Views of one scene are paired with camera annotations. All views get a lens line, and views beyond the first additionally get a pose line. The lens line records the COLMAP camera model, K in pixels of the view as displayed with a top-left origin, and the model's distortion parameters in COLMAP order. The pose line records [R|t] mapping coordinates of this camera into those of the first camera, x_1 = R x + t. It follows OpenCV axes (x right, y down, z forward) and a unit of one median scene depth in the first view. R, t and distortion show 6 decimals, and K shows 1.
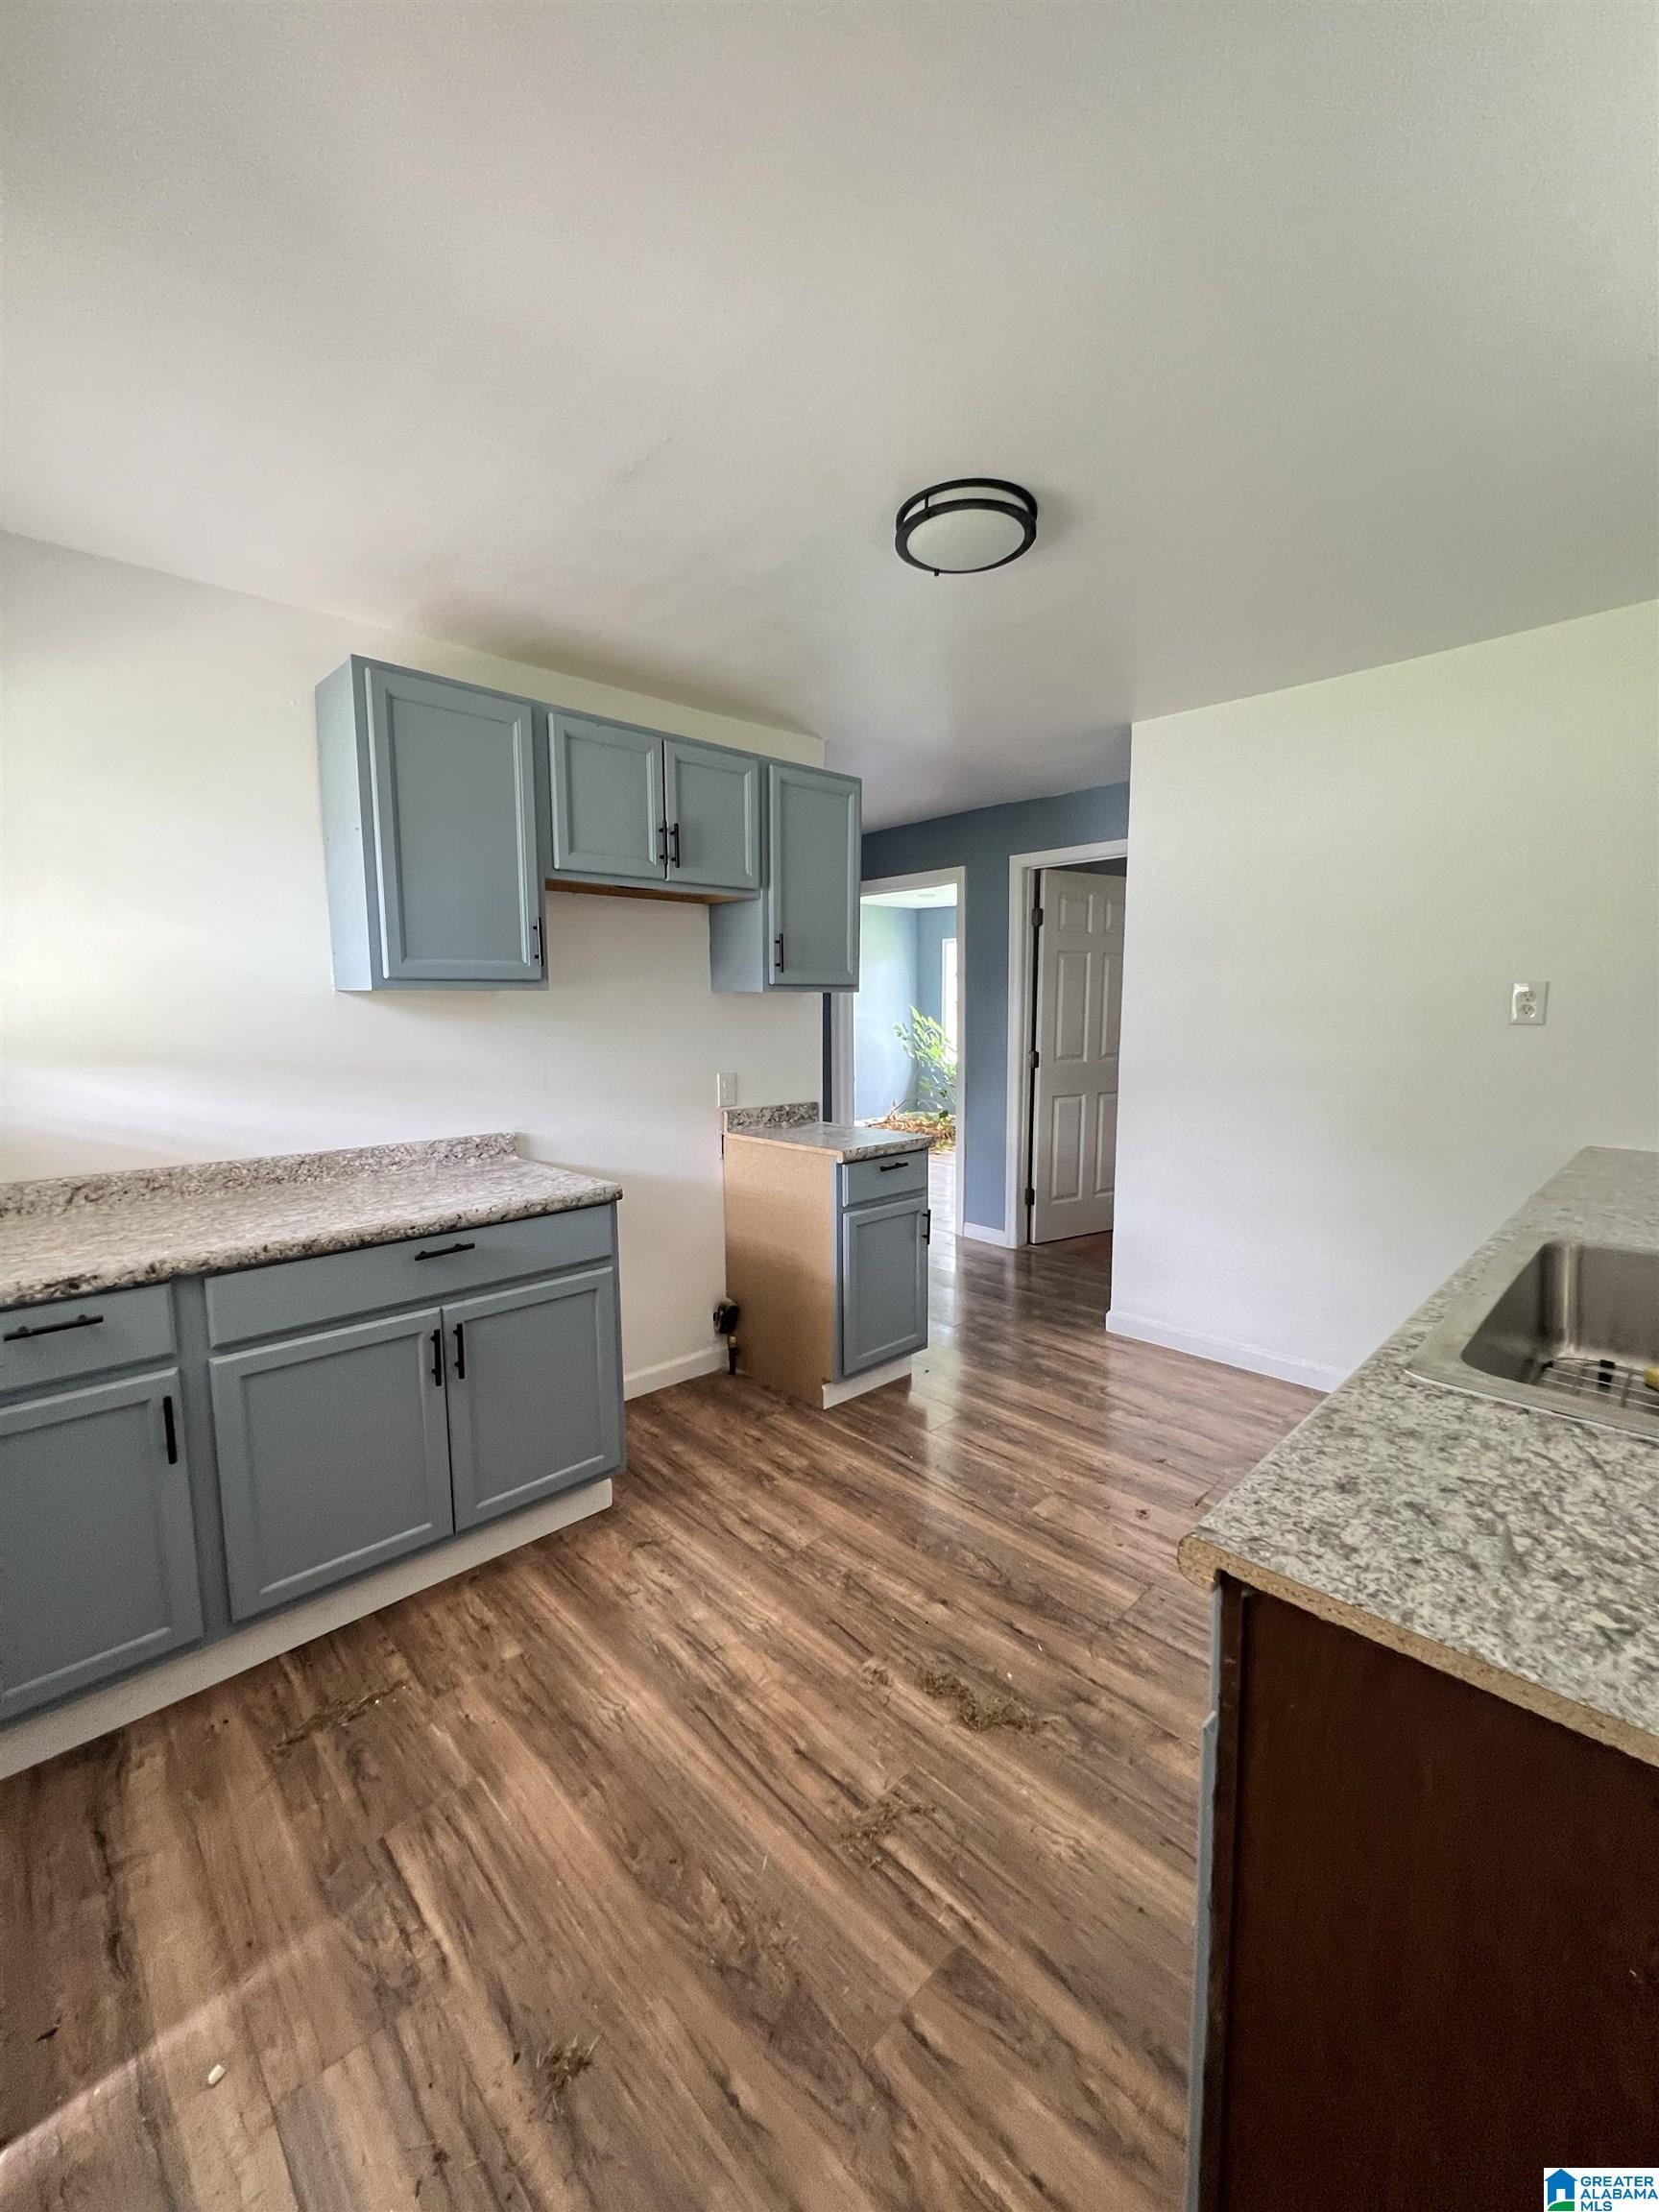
lens RADIAL K [[877.9, 0, 833.9], [0, 877.9, 1107.4], [0, 0, 1]] dist [-0.003668, 0.001912]
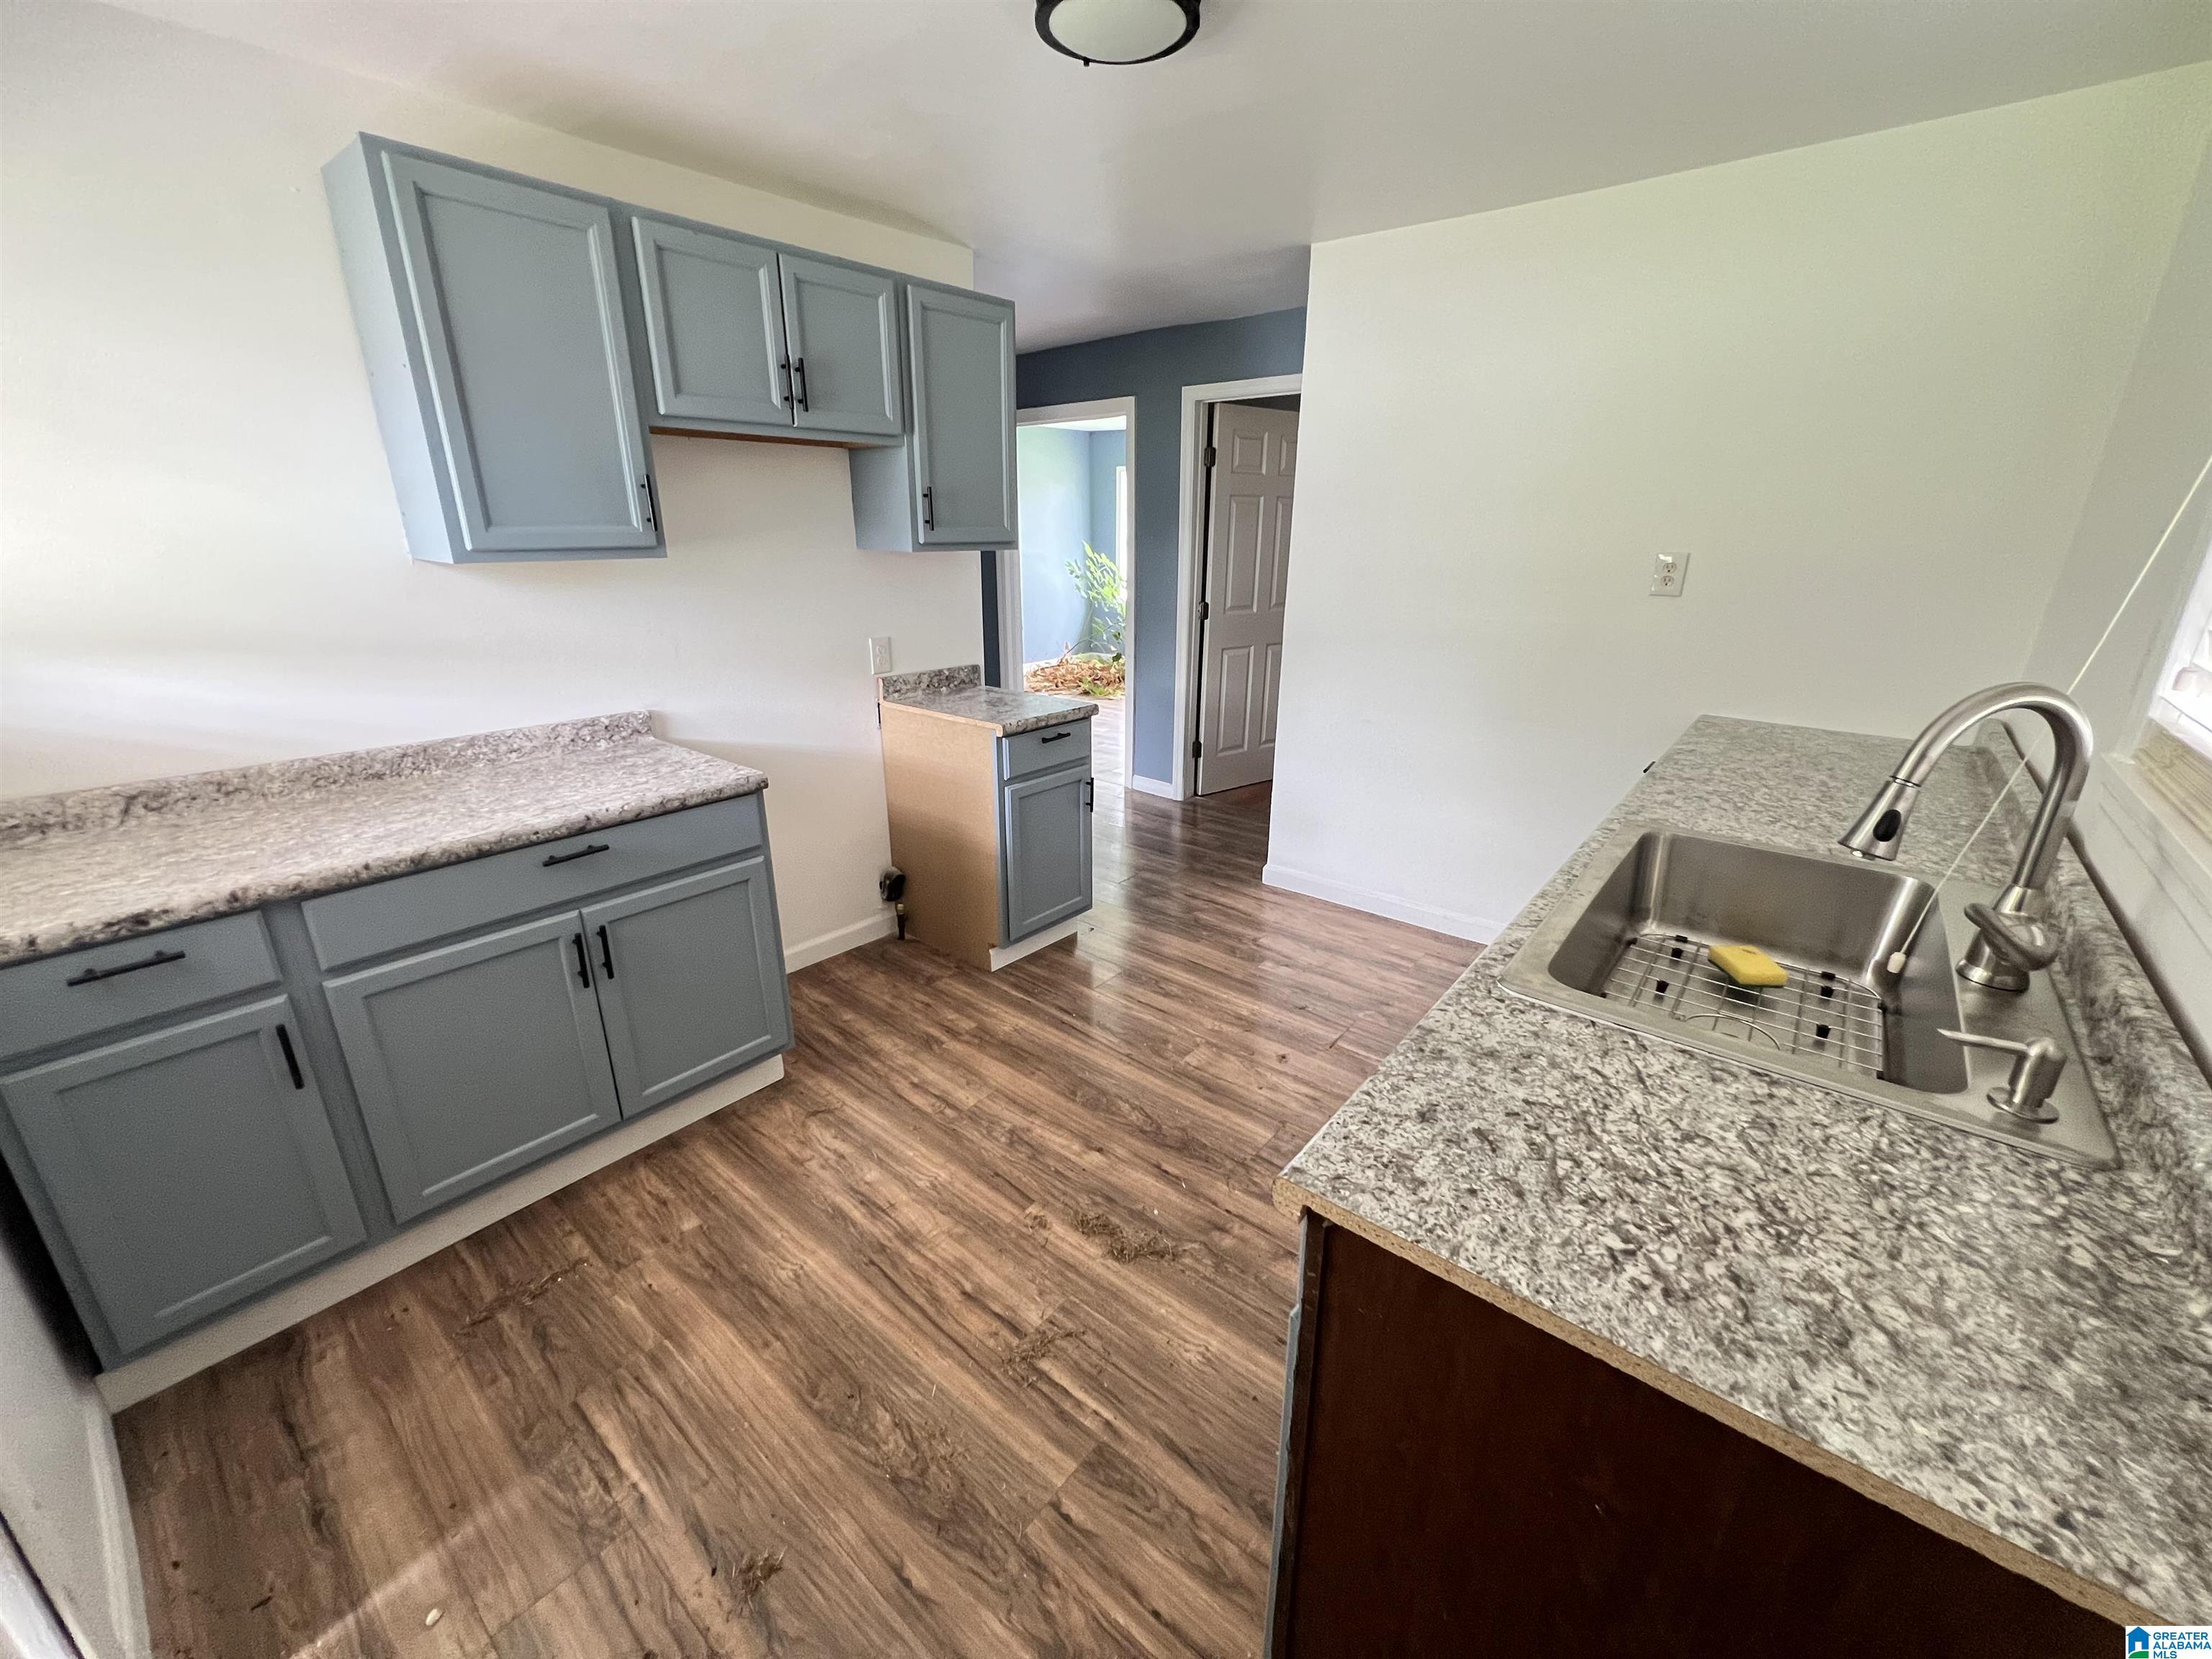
lens RADIAL K [[877.9, 0, 1109.2], [0, 877.9, 821.4], [0, 0, 1]] dist [-0.003668, 0.001912]
pose [[0.994098, -0.024533, 0.105680, 0.033975], [0.002214, 0.978481, 0.206326, -0.069032], [-0.108467, -0.204875, 0.972760, 0.018037]]
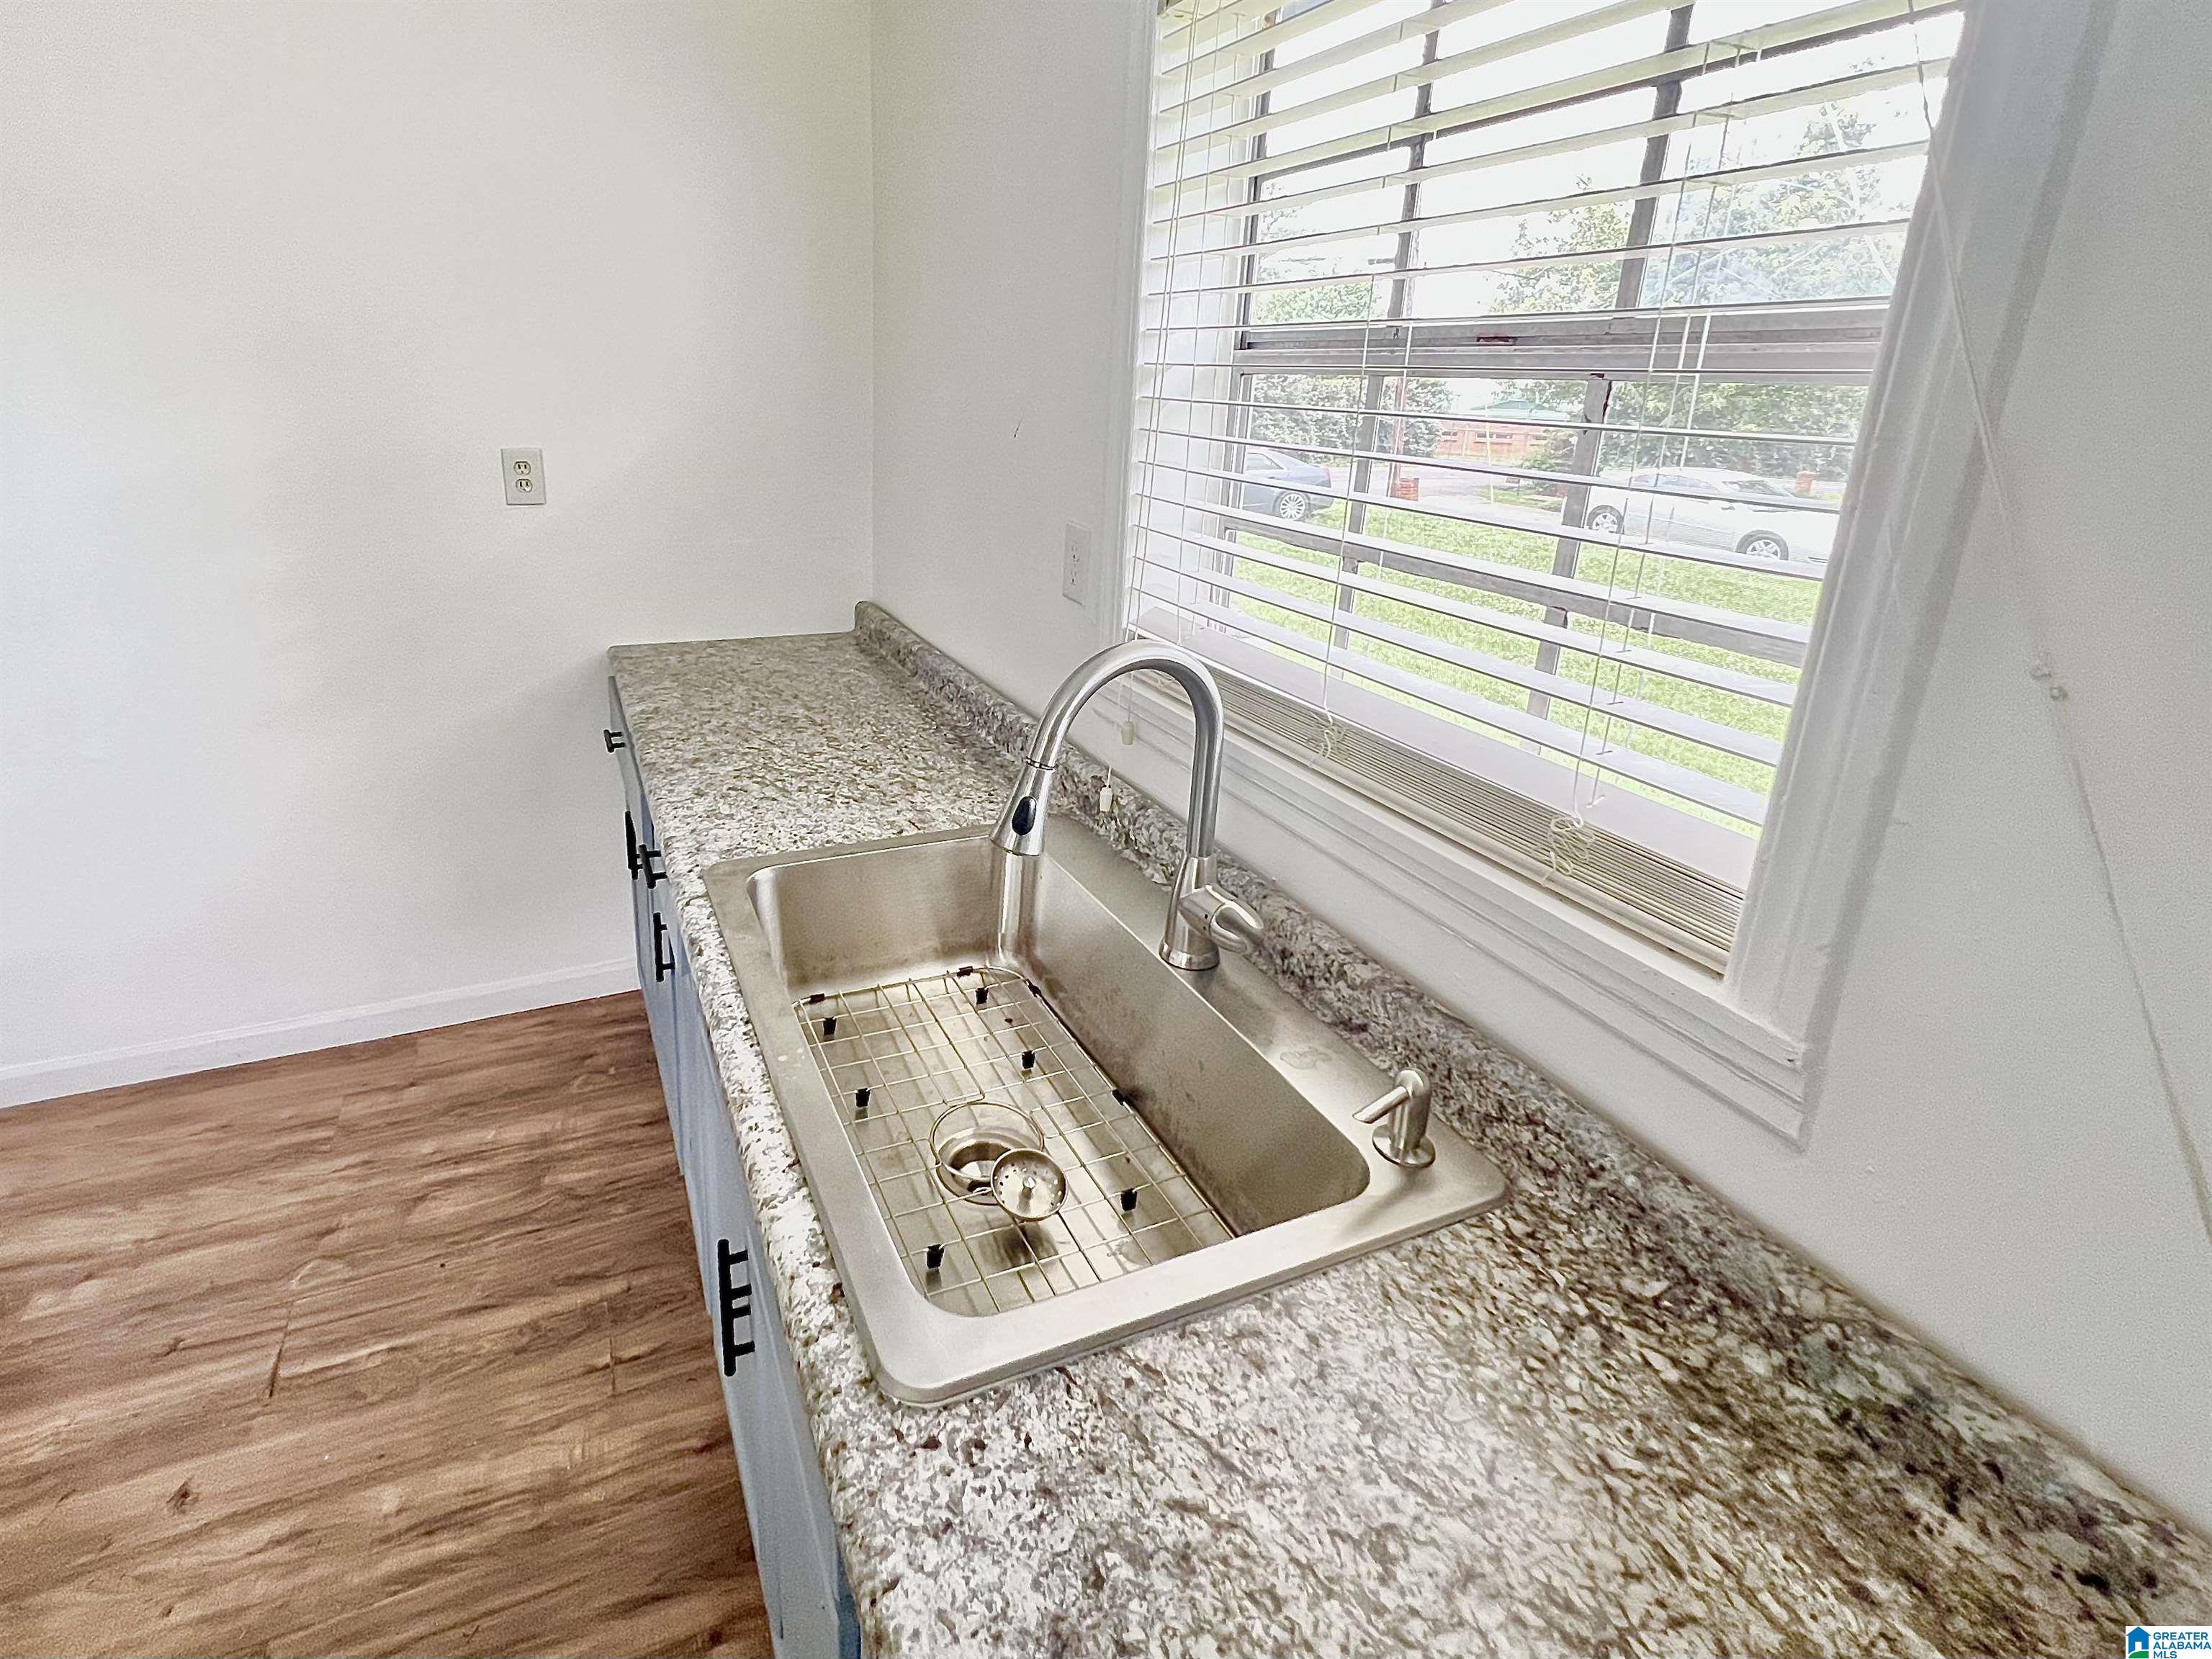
lens RADIAL K [[1042.5, 0, 941.0], [0, 1042.5, 686.9], [0, 0, 1]] dist [0.002642, -0.000396]
pose [[0.394190, -0.236675, 0.888031, 0.102362], [0.089232, 0.971562, 0.219328, -0.155841], [-0.914687, -0.007216, 0.404099, 0.394855]]
